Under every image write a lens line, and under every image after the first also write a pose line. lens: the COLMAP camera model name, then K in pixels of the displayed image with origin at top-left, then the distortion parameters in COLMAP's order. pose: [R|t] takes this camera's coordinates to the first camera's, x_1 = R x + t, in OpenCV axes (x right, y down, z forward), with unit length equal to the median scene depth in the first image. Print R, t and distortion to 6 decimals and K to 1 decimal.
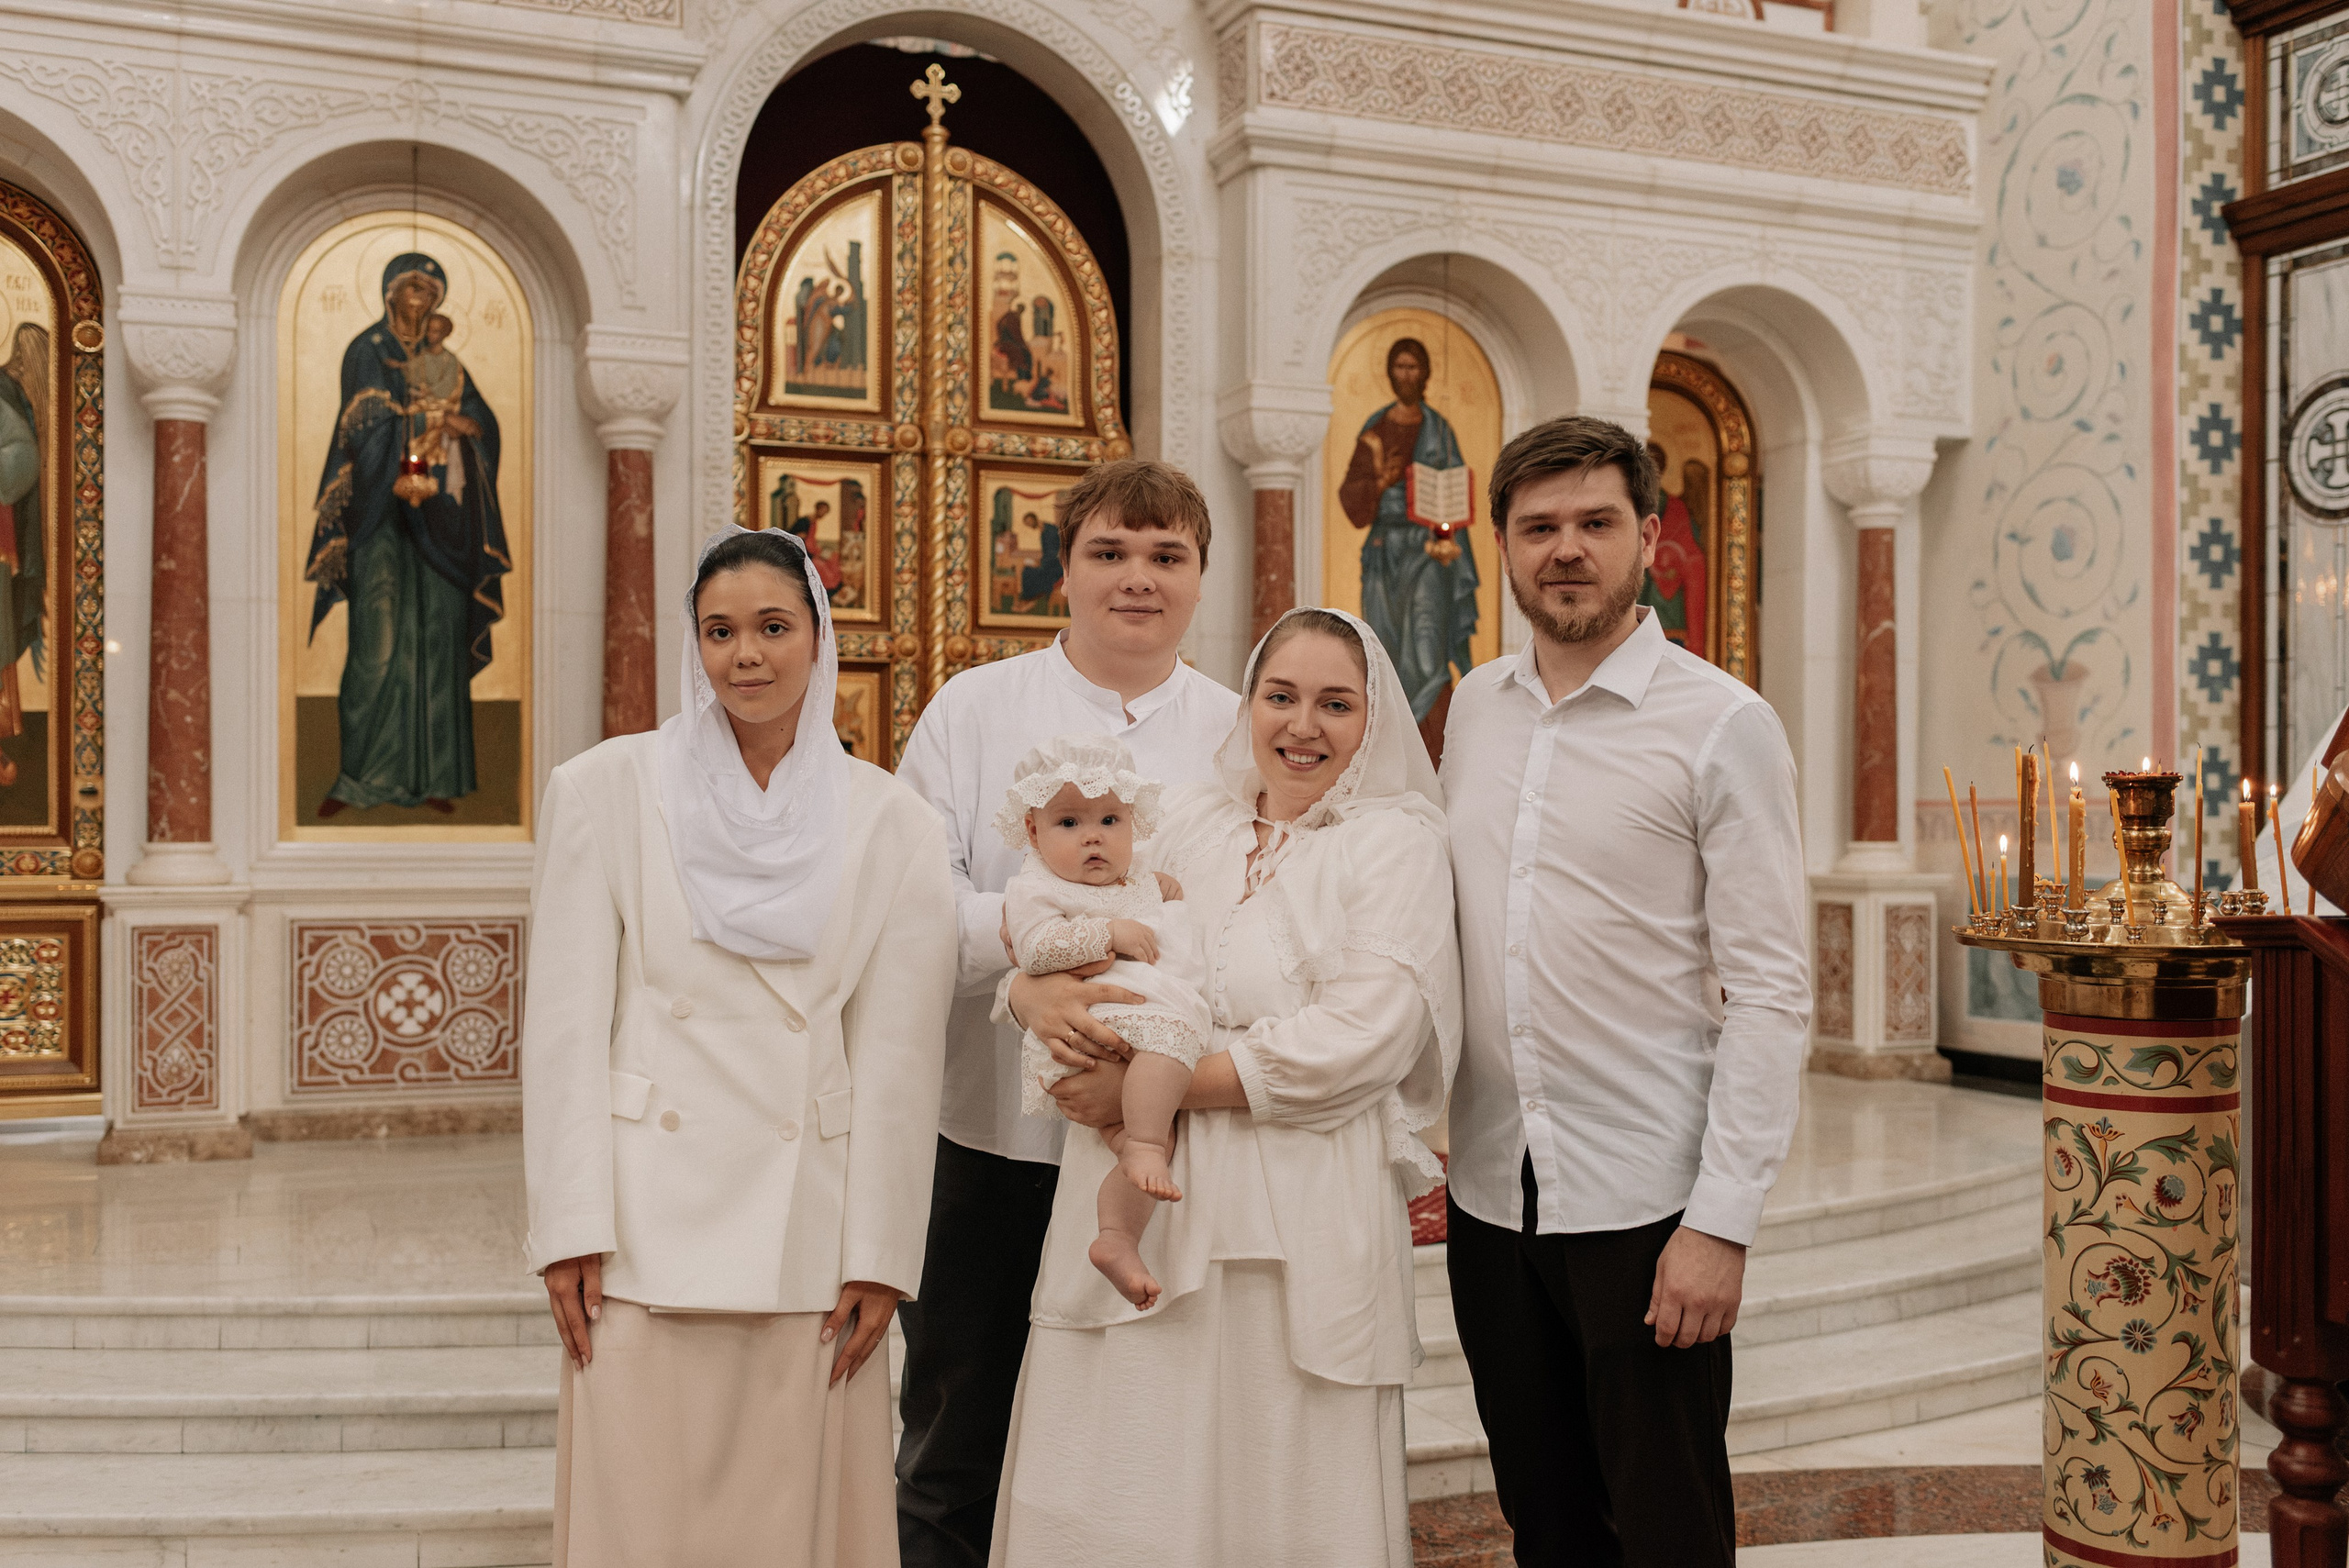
lens RADIAL K [[2291.1, 0, 1175.0], [0, 2291.1, 836.9], [0, 0, 1]] dist [0.002916, 0.002097]
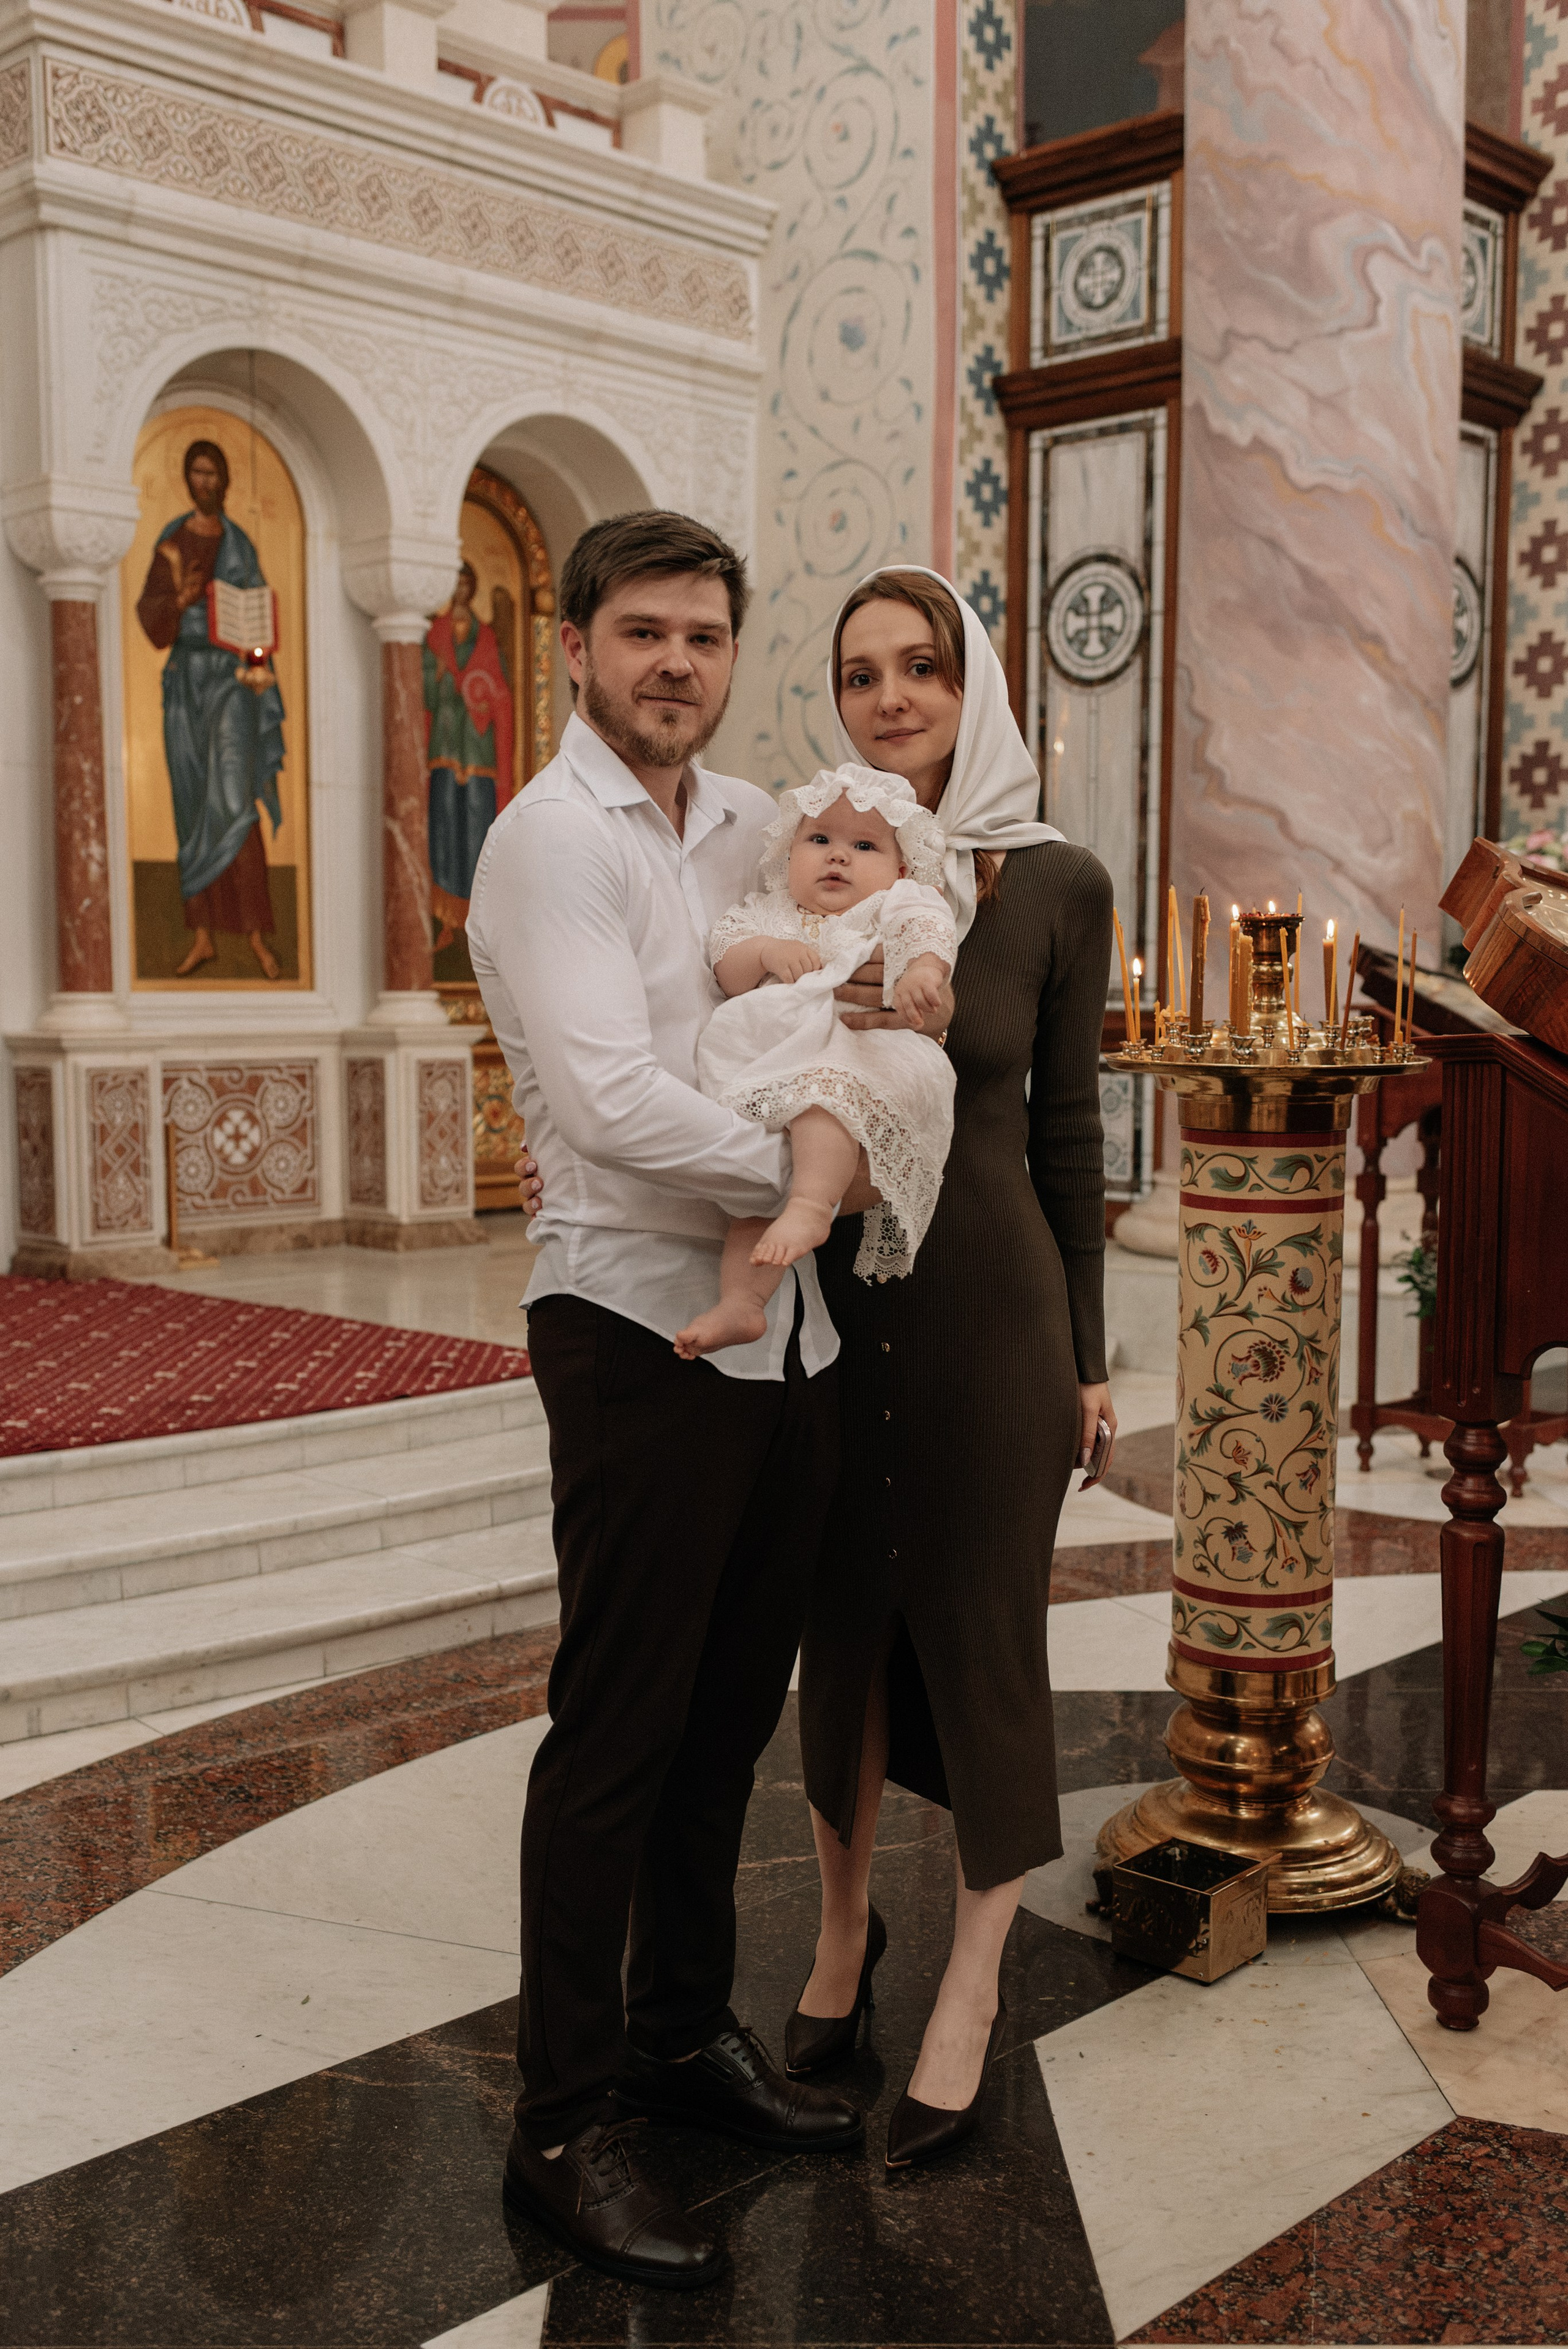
lens RADIAL K [[2413.8, 0, 741.8], [0, 2413.8, 1239.6], [0, 0, 1]] dist [0.006090, -0.000371]
pose [[0.917541, -0.045404, 0.395041, -0.102039], [0.005264, 0.994760, 0.102107, 0.002998], [-0.397607, -0.091608, 0.912972, 0.002880]]
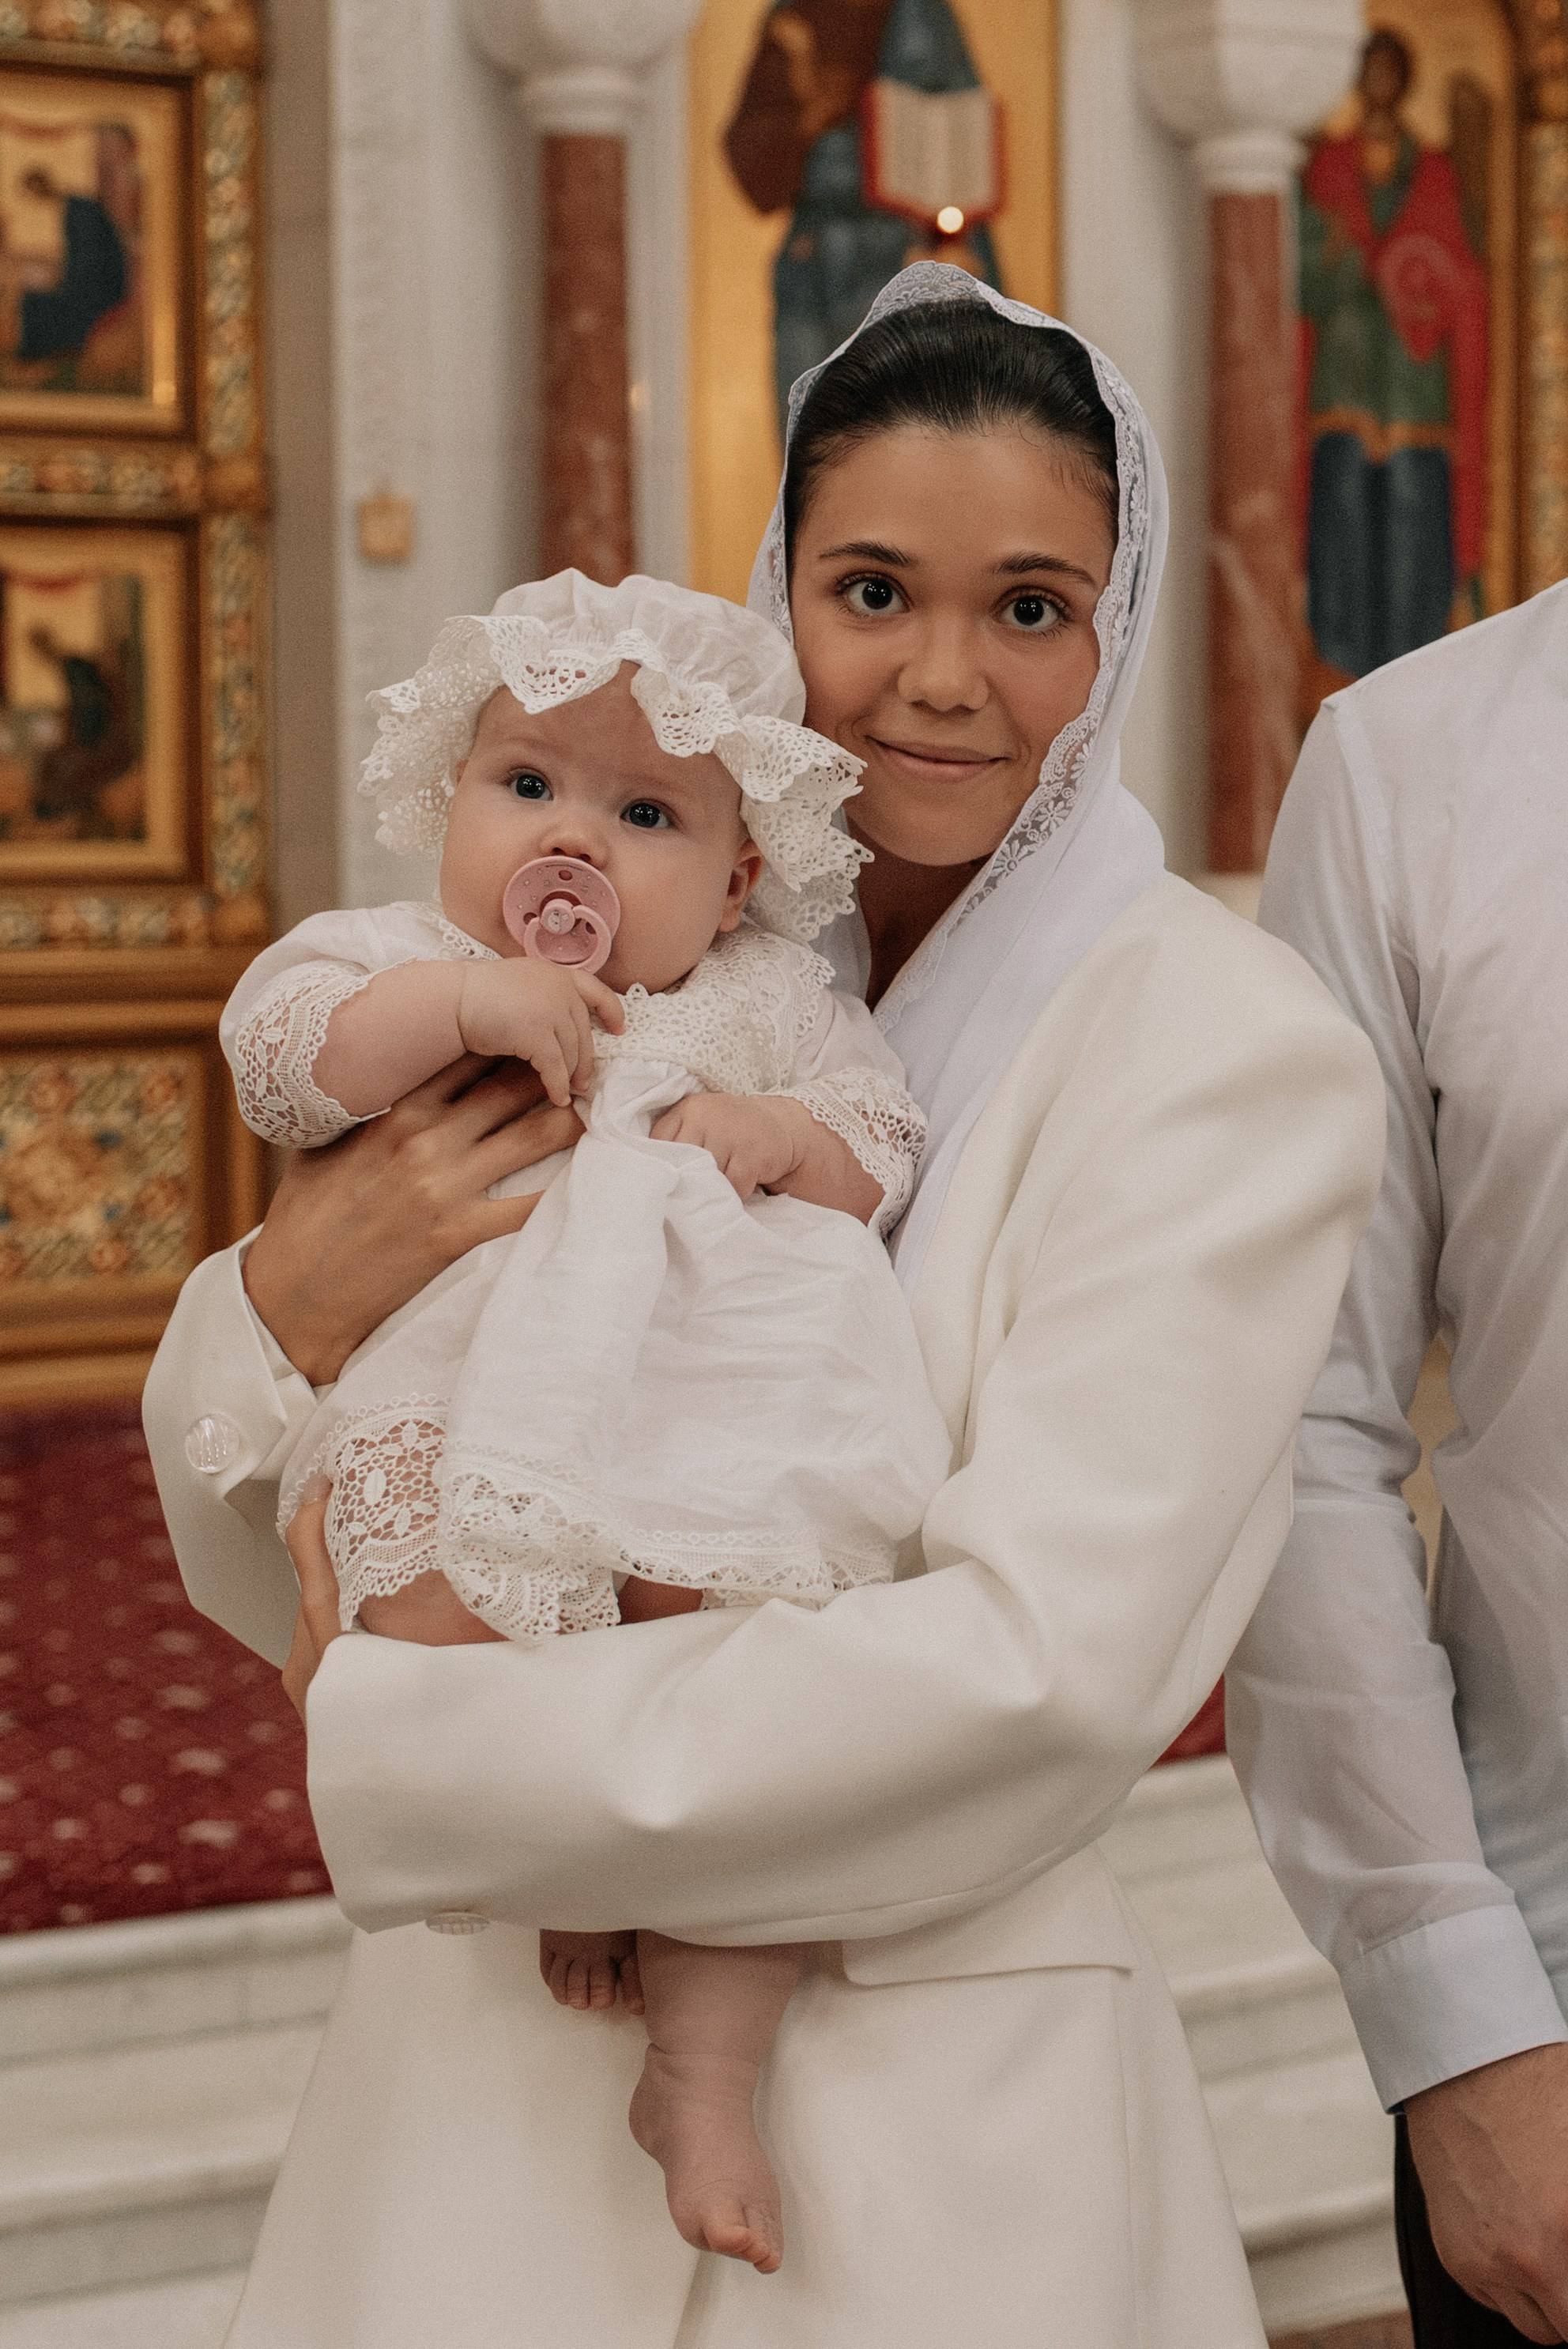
lens RADIAL K [[3408.4, 0, 782.1], [0, 3408.4, 851.6], [0, 0, 1]] dist [0.005436, 0.013713]
pose [[0.957973, -0.019032, 0.286225, -0.119583], [0.013038, 0.999654, 0.022832, -0.020672], [-0.286561, -0.018141, 0.957890, 0.319866]]
